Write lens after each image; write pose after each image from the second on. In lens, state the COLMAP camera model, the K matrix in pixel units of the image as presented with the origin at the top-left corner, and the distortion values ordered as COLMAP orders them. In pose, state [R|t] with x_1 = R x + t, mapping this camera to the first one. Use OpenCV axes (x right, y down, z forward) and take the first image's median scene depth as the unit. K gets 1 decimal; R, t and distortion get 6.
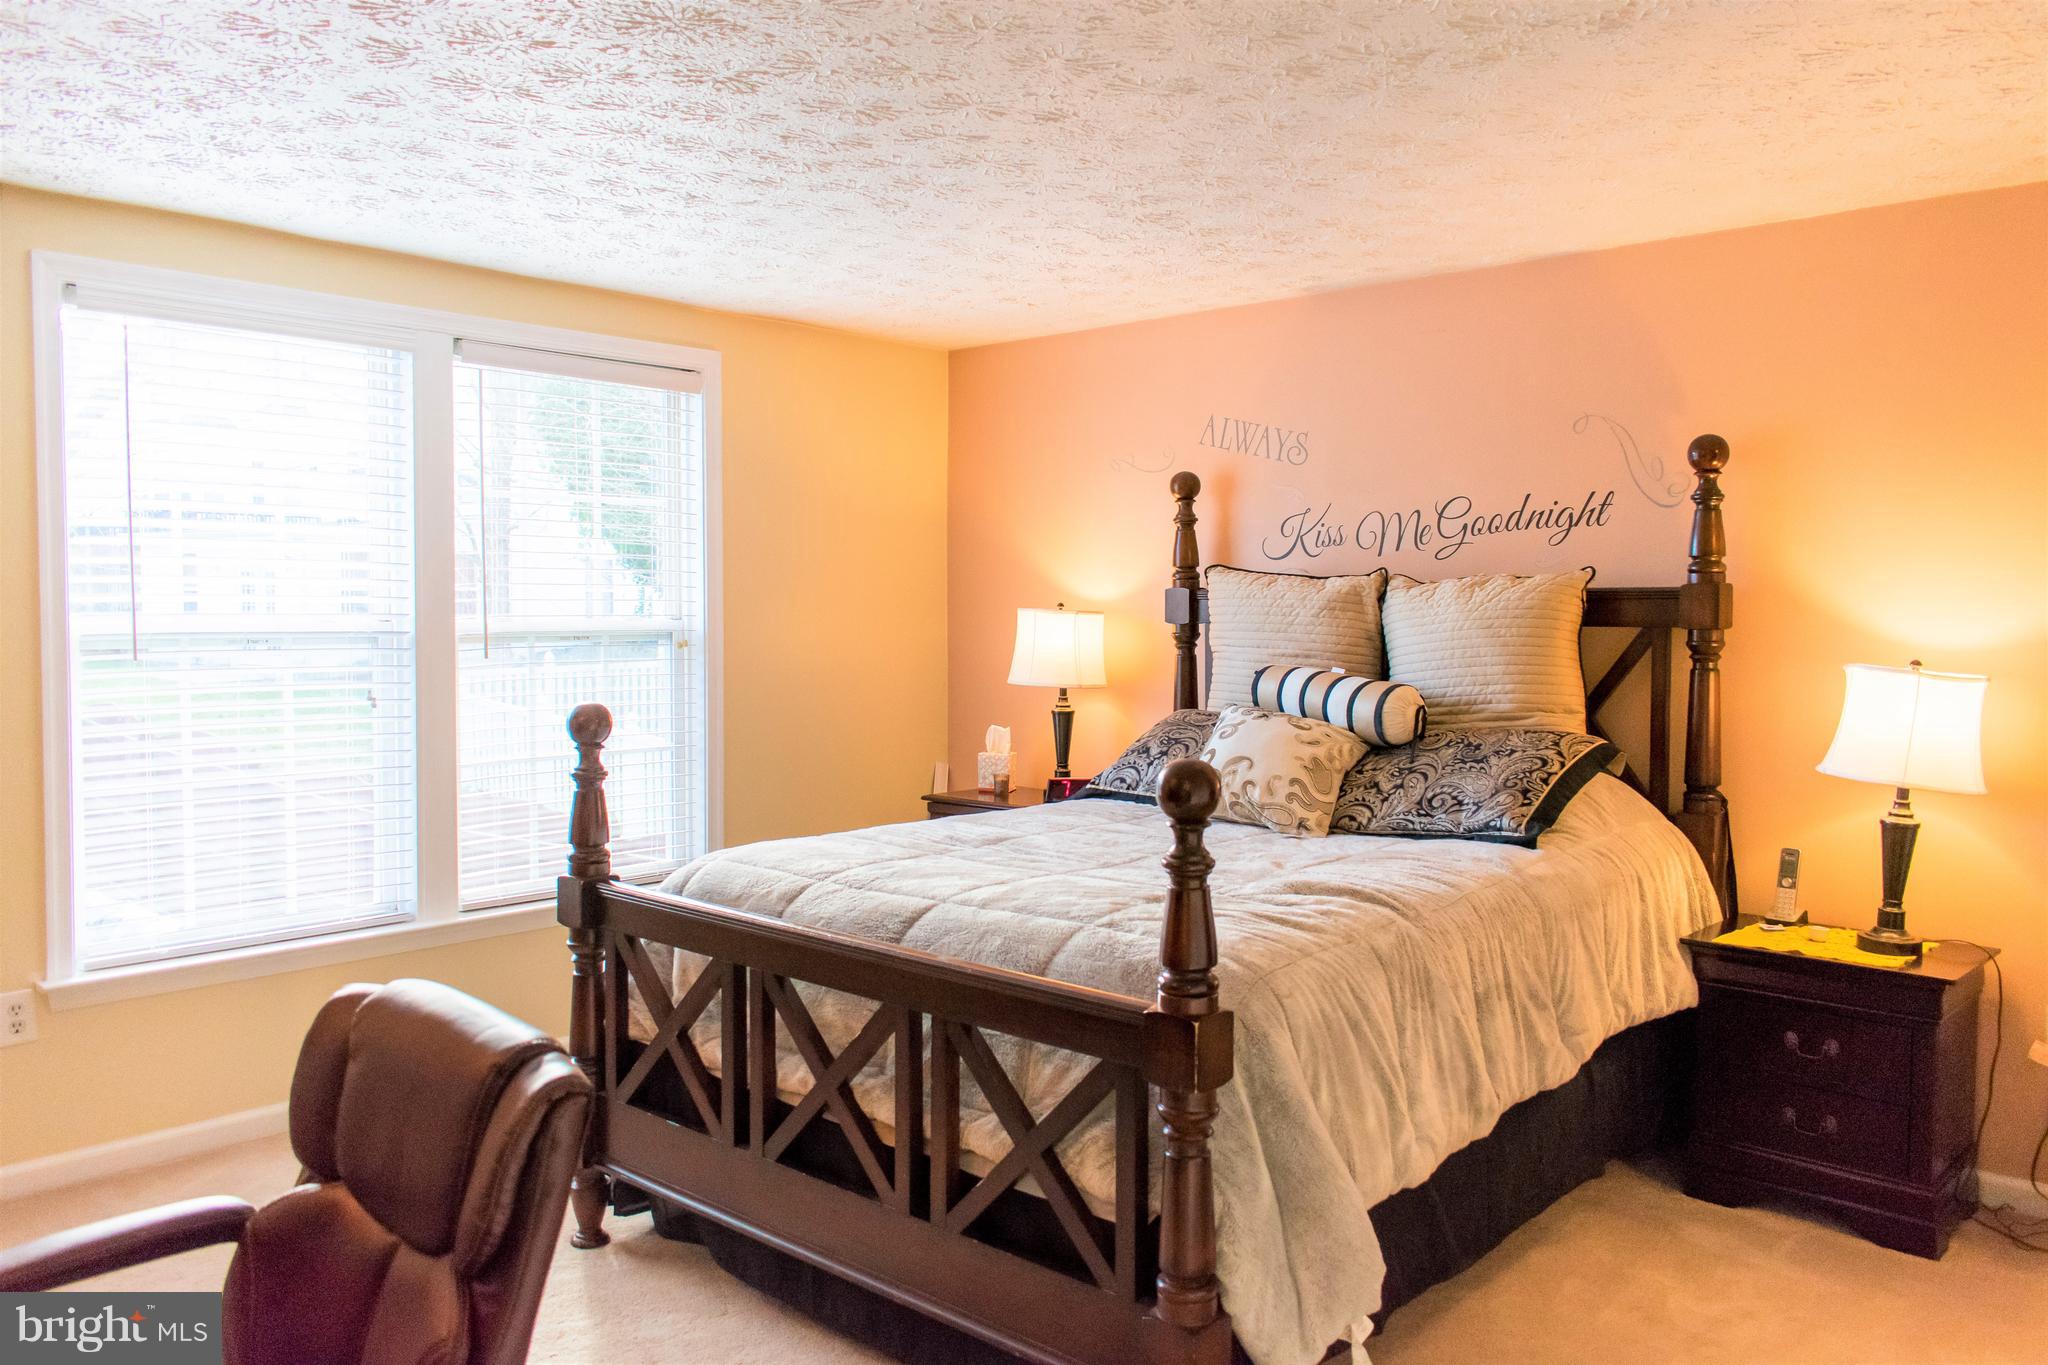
lens RADIAL K [[1583.0, 0, 1032.2], [0, 1583.0, 674.9], [0, 0, 1]] dist [-0.008629, 0.010666]
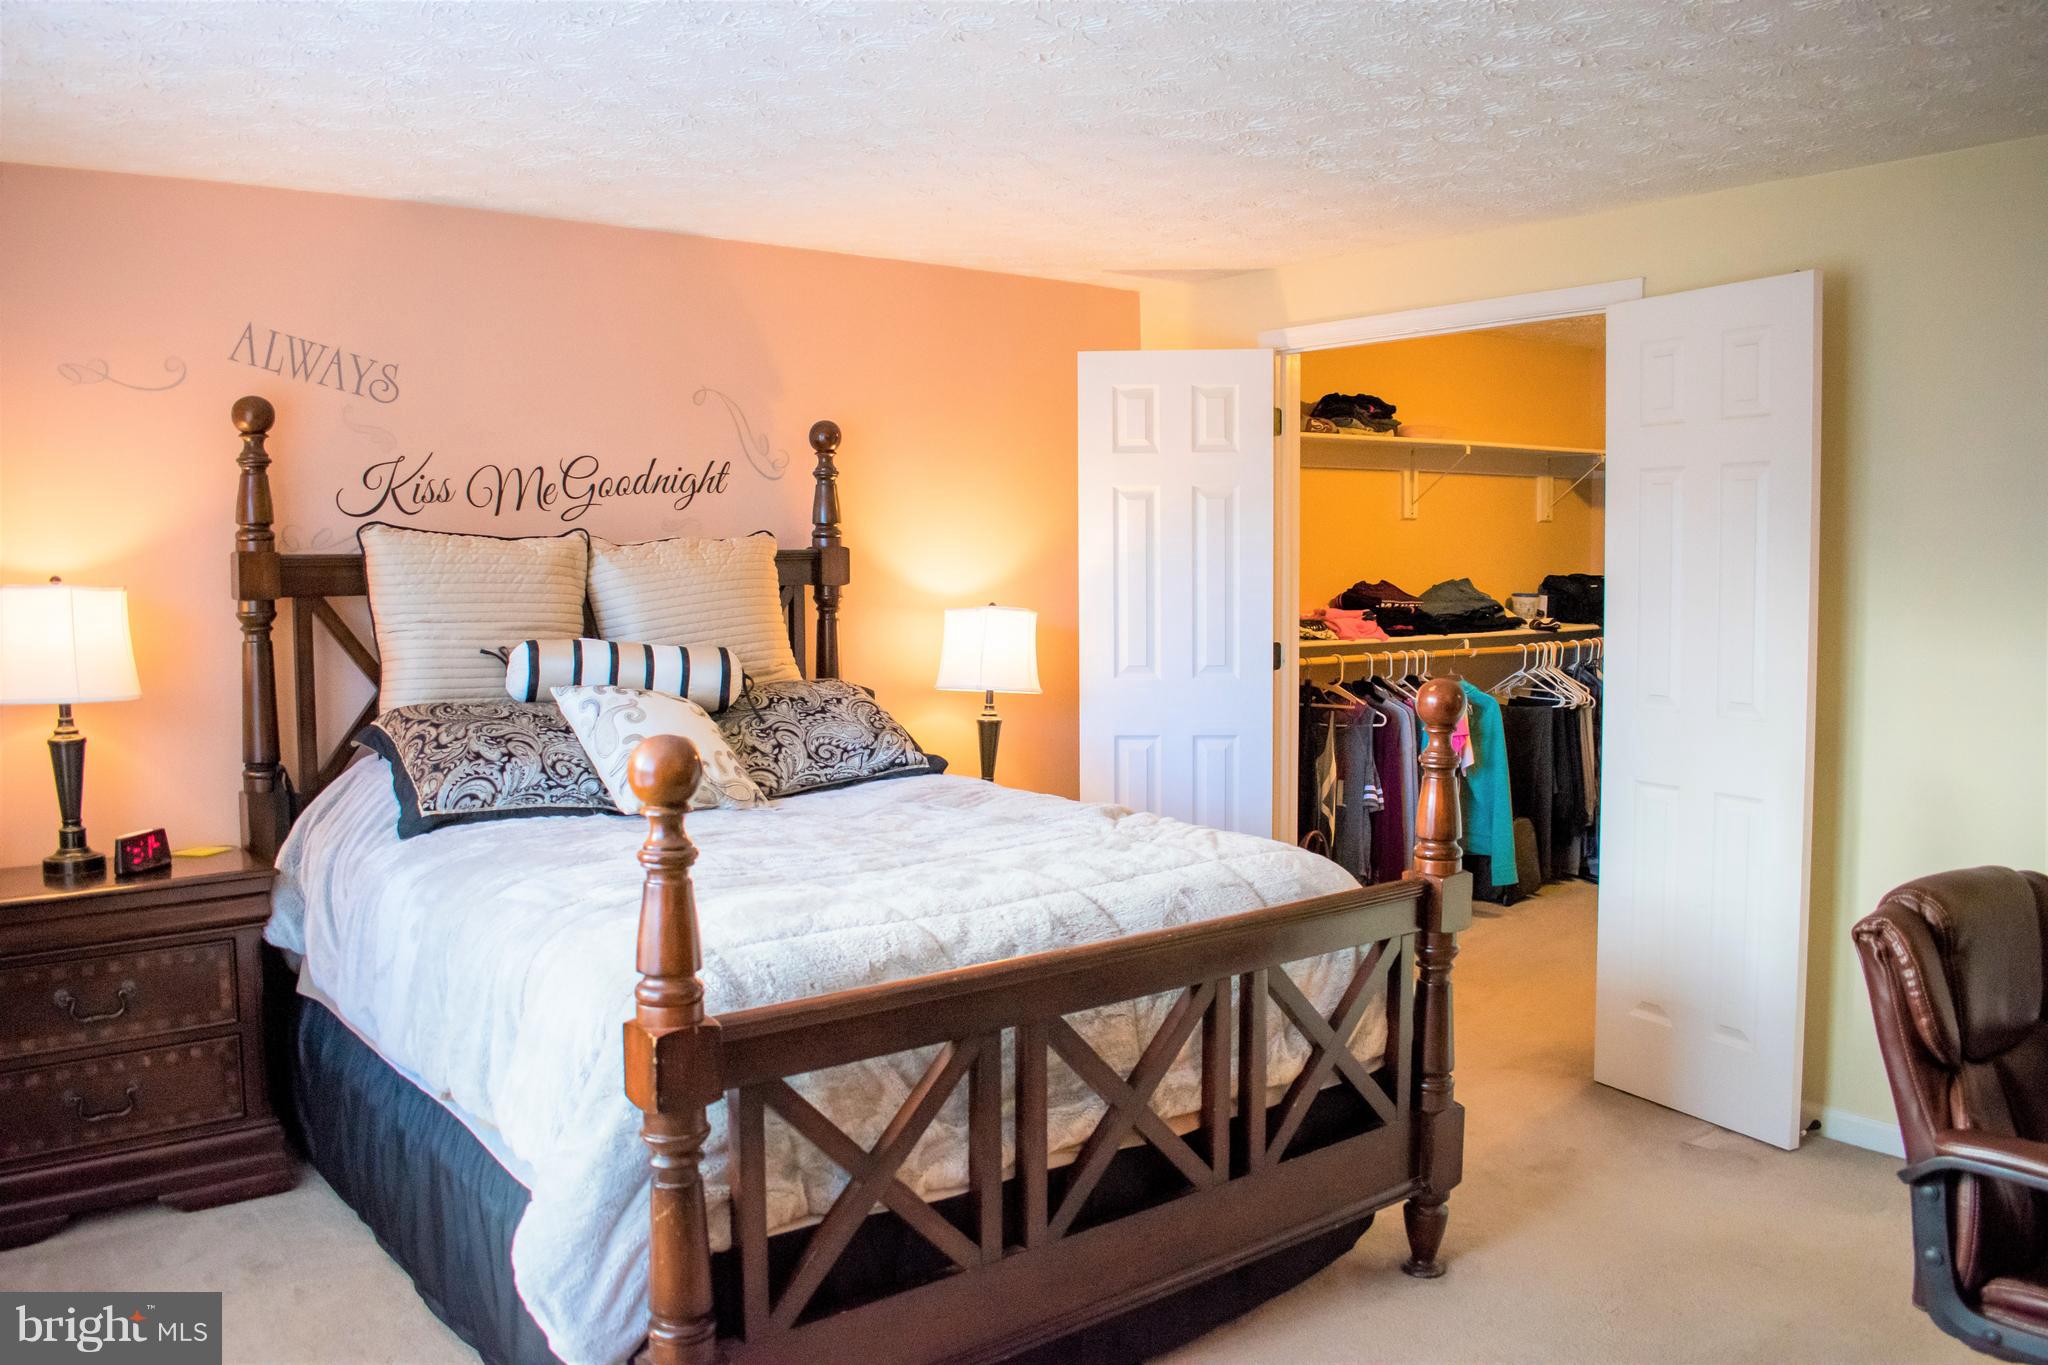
lens RADIAL K [[1583.0, 0, 1031.5], [0, 1583.0, 684.4], [0, 0, 1]] dist [-0.008629, 0.010666]
pose [[0.181444, -0.089386, 0.979330, -0.685668], [0.050298, 0.995401, 0.081534, -0.041374], [-0.982114, 0.034465, 0.185106, 0.596017]]
